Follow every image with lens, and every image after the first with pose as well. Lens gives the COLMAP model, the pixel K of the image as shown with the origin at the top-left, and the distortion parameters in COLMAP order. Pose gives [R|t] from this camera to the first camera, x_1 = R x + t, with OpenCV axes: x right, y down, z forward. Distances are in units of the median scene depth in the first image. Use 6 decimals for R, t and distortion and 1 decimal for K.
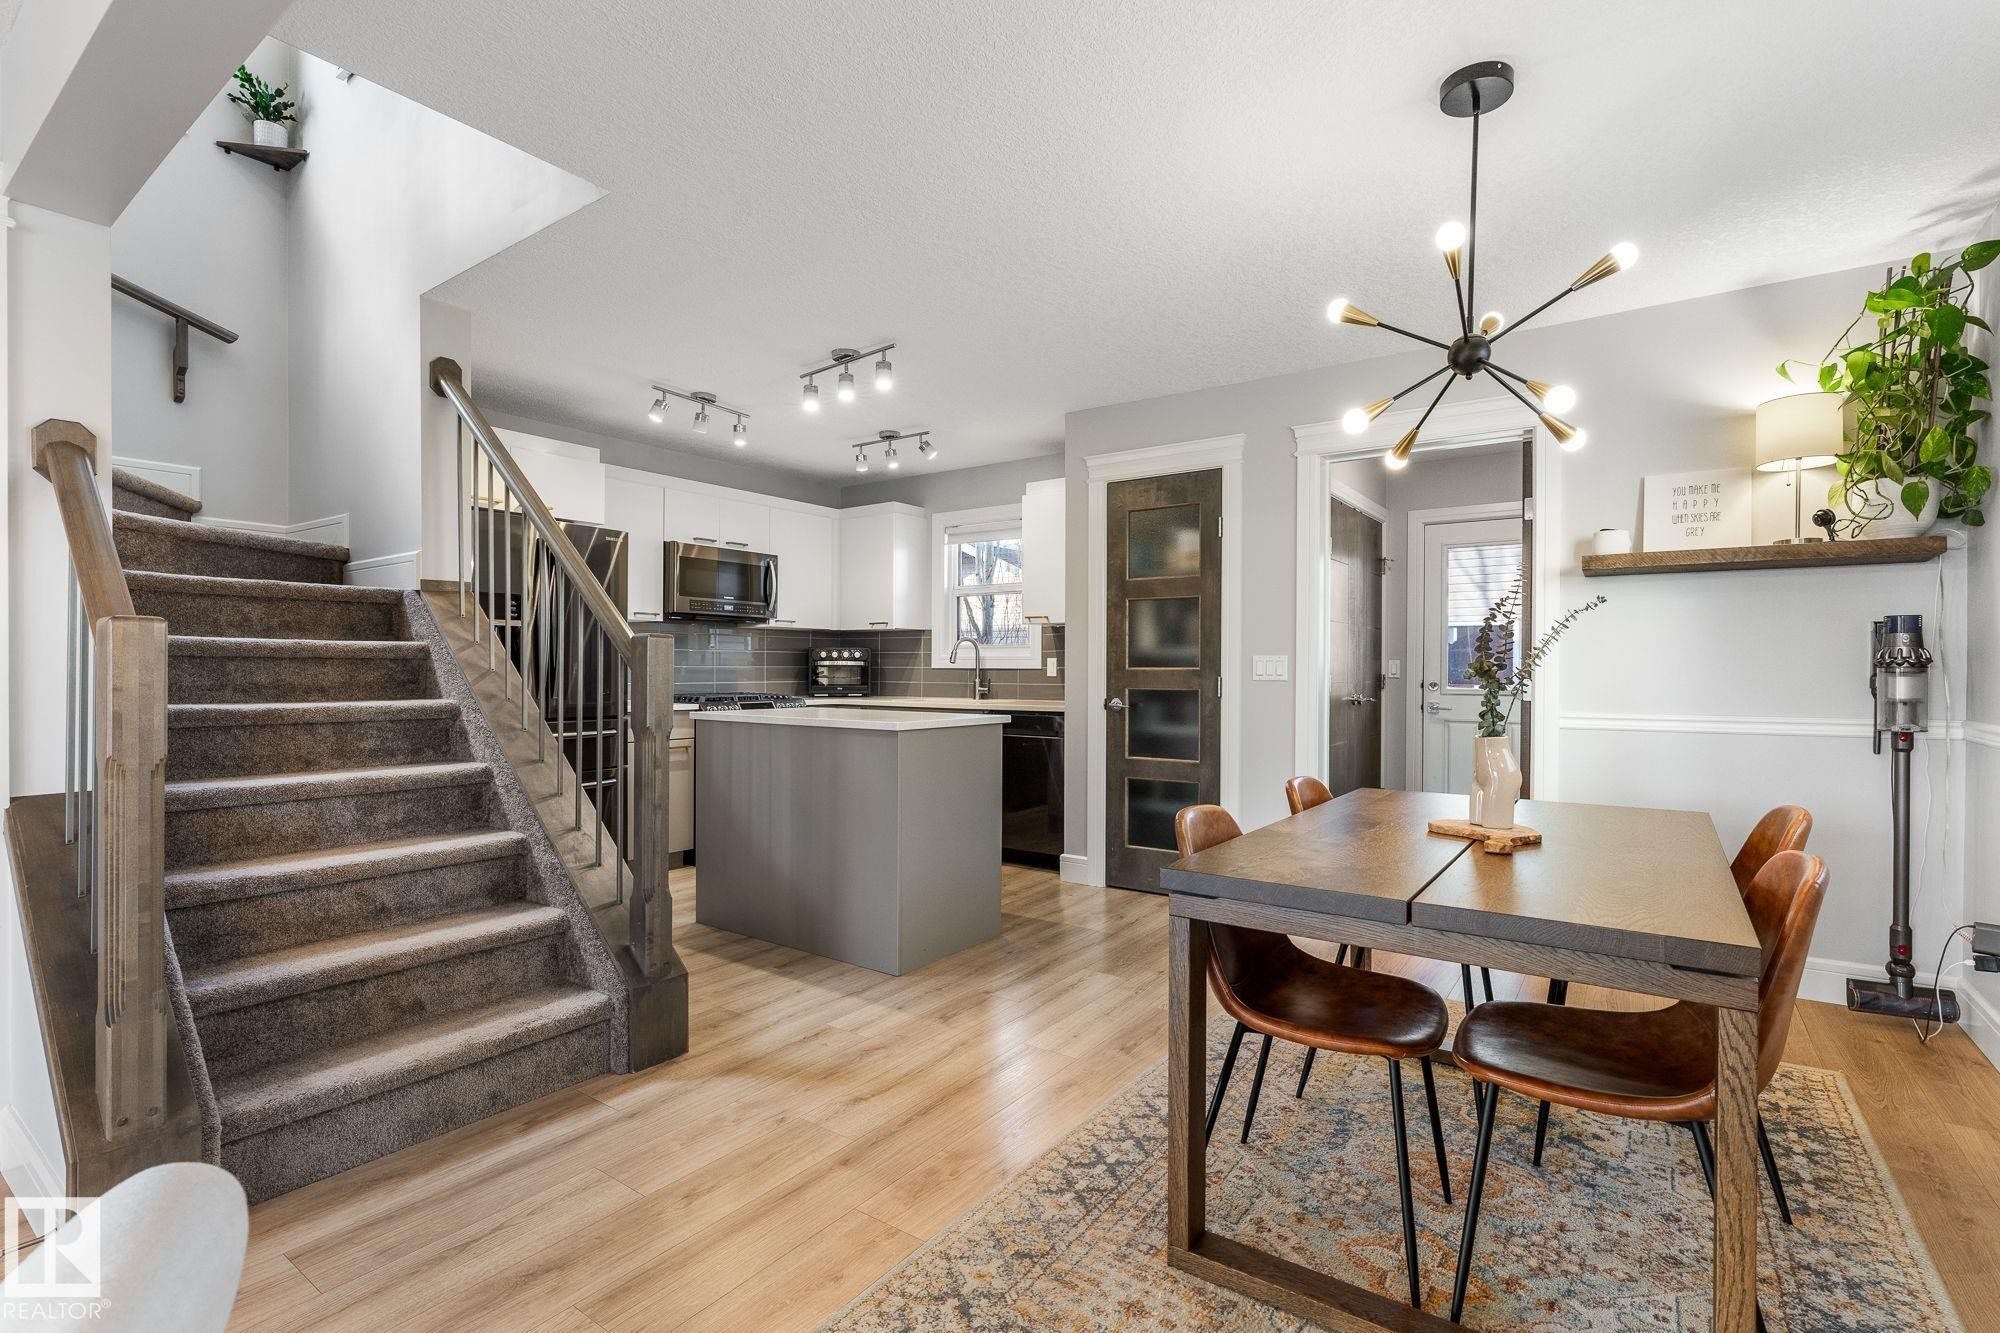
lens RADIAL K [[921.3, 0, 1003.6], [0, 921.3, 679.8], [0, 0, 1]] dist [-0.003439, 0.000233]
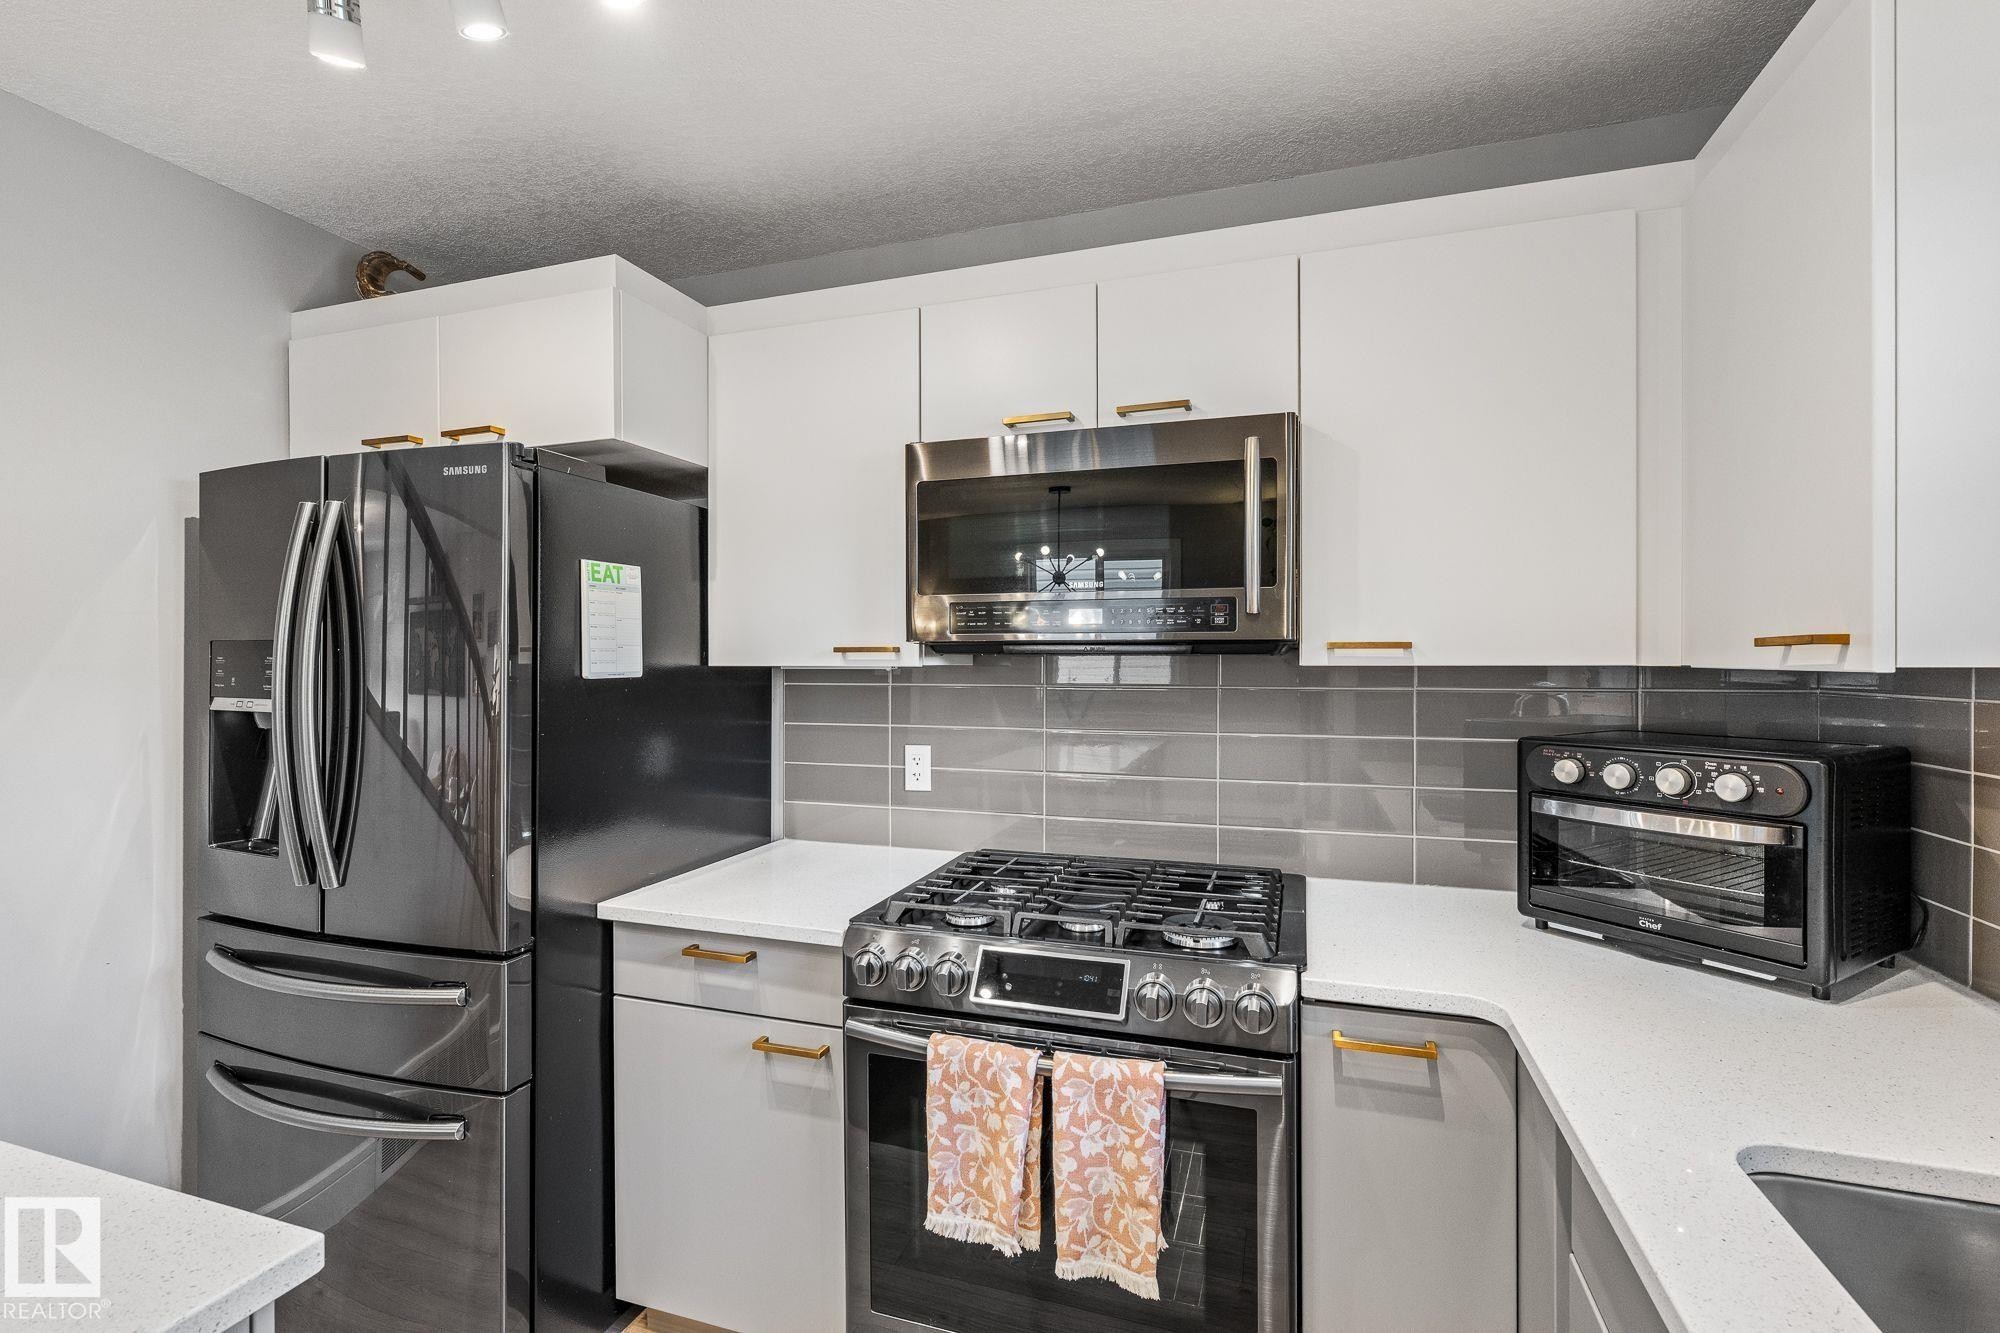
lens RADIAL K [[895.3, 0, 1005.3], [0, 895.3, 663.2], [0, 0, 1]] dist [-0.003218, 0.000145]
pose [[0.295080, -0.003449, -0.955466, -0.024380], [-0.006846, 0.999960, -0.005724, -0.101927], [0.955448, 0.008230, 0.295045, 1.490328]]
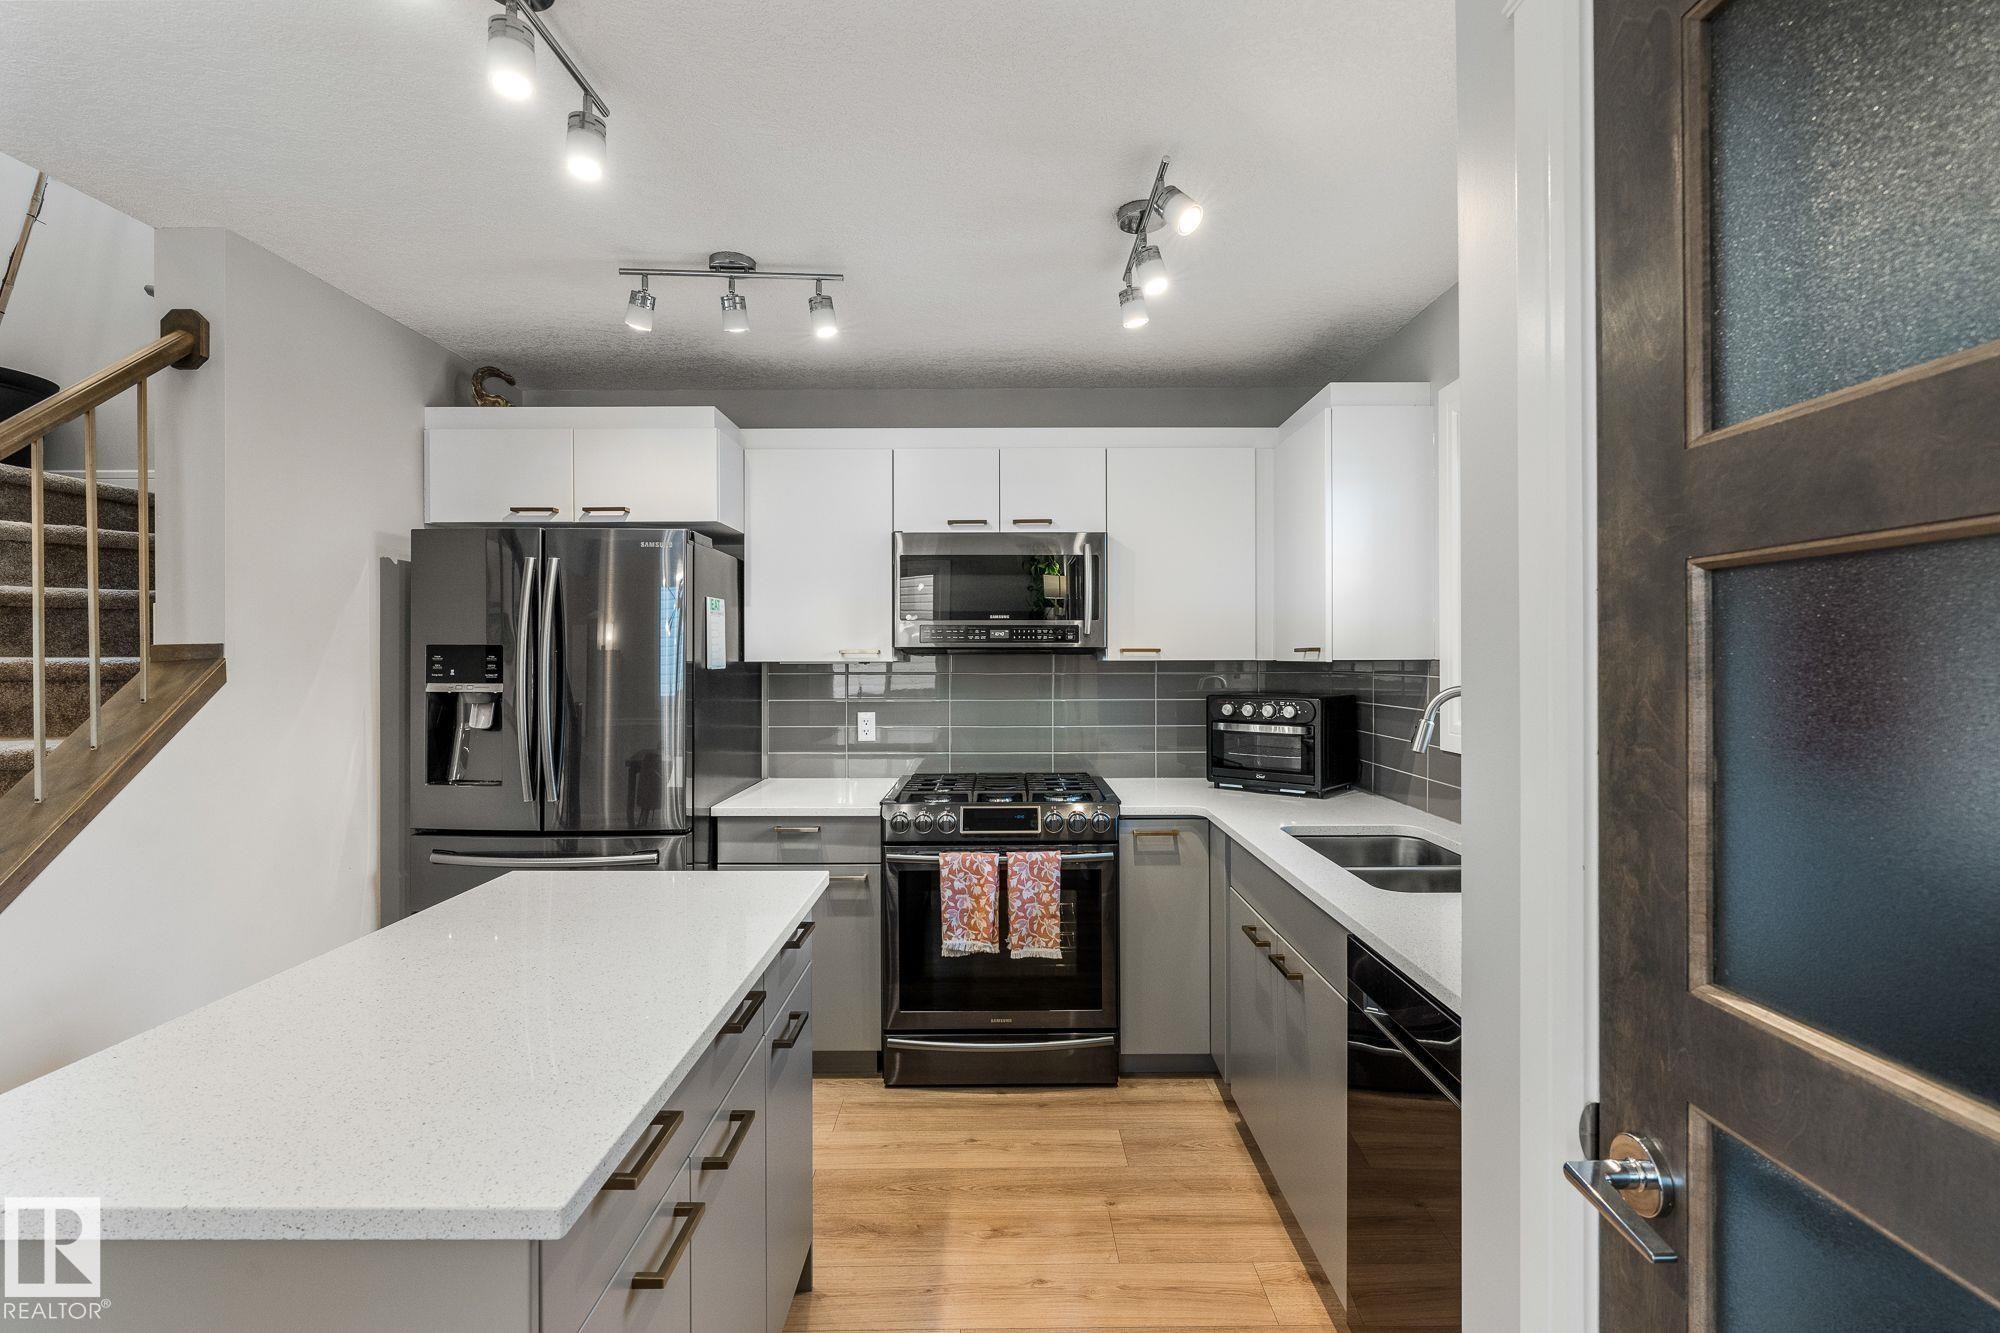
lens RADIAL K [[895.3, 0, 1005.3], [0, 895.3, 663.2], [0, 0, 1]] dist [-0.003218, 0.000145]
pose [[0.585091, -0.002535, -0.810964, 0.269734], [-0.003134, 0.999981, -0.005387, -0.096190], [0.810962, 0.005694, 0.585072, 1.136456]]
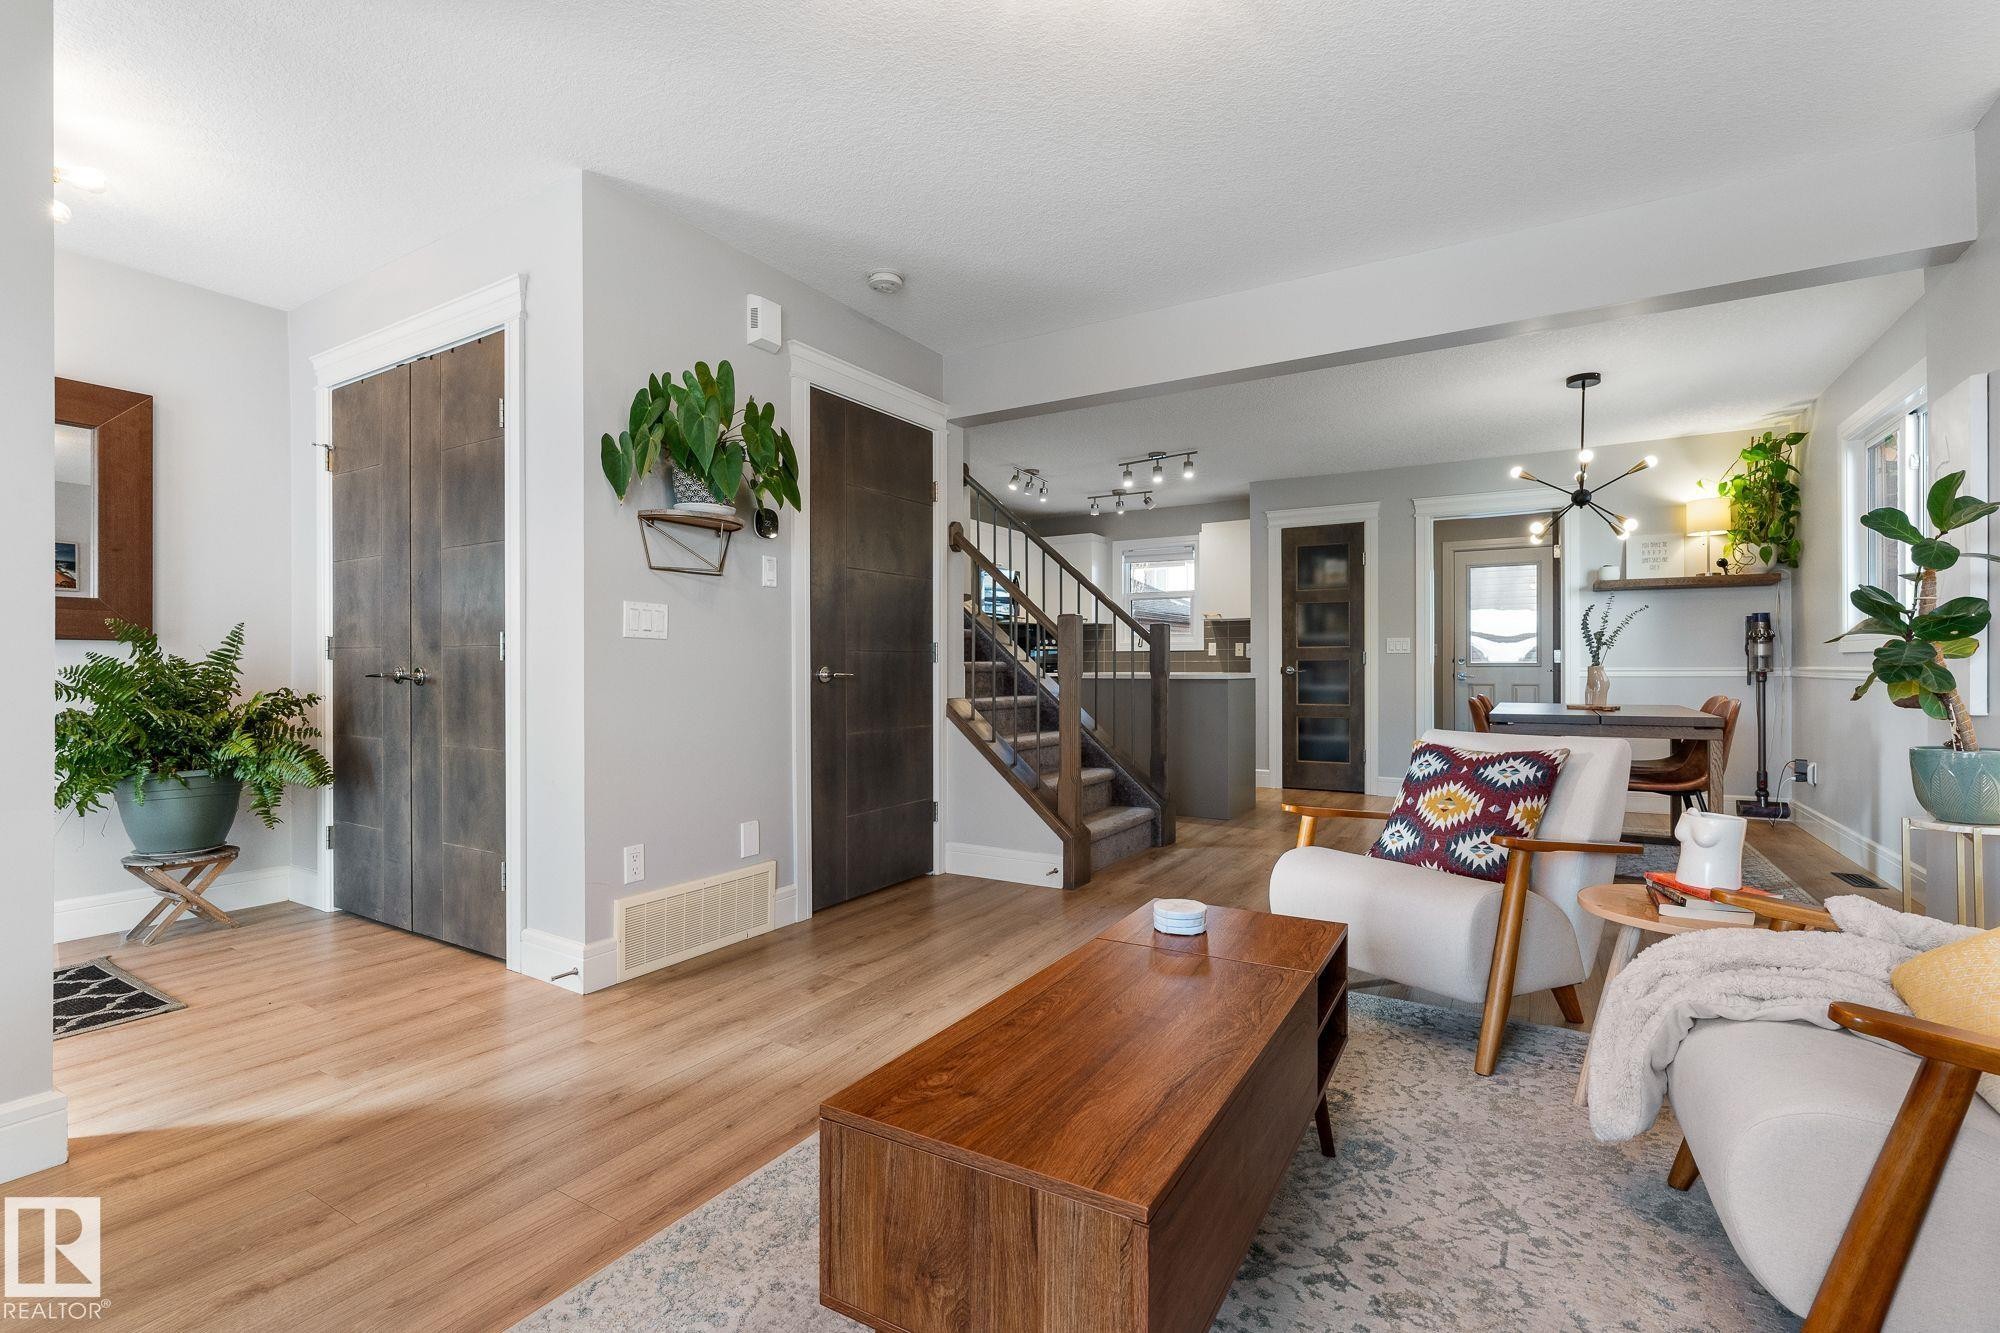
lens RADIAL K [[906.5, 0, 997.4], [0, 906.5, 671.0], [0, 0, 1]] dist [-0.001542, -0.000217]
pose [[0.996826, -0.006181, 0.079374, -0.696705], [0.006718, 0.999956, -0.006499, 0.048123], [-0.079330, 0.007011, 0.996824, -0.693926]]
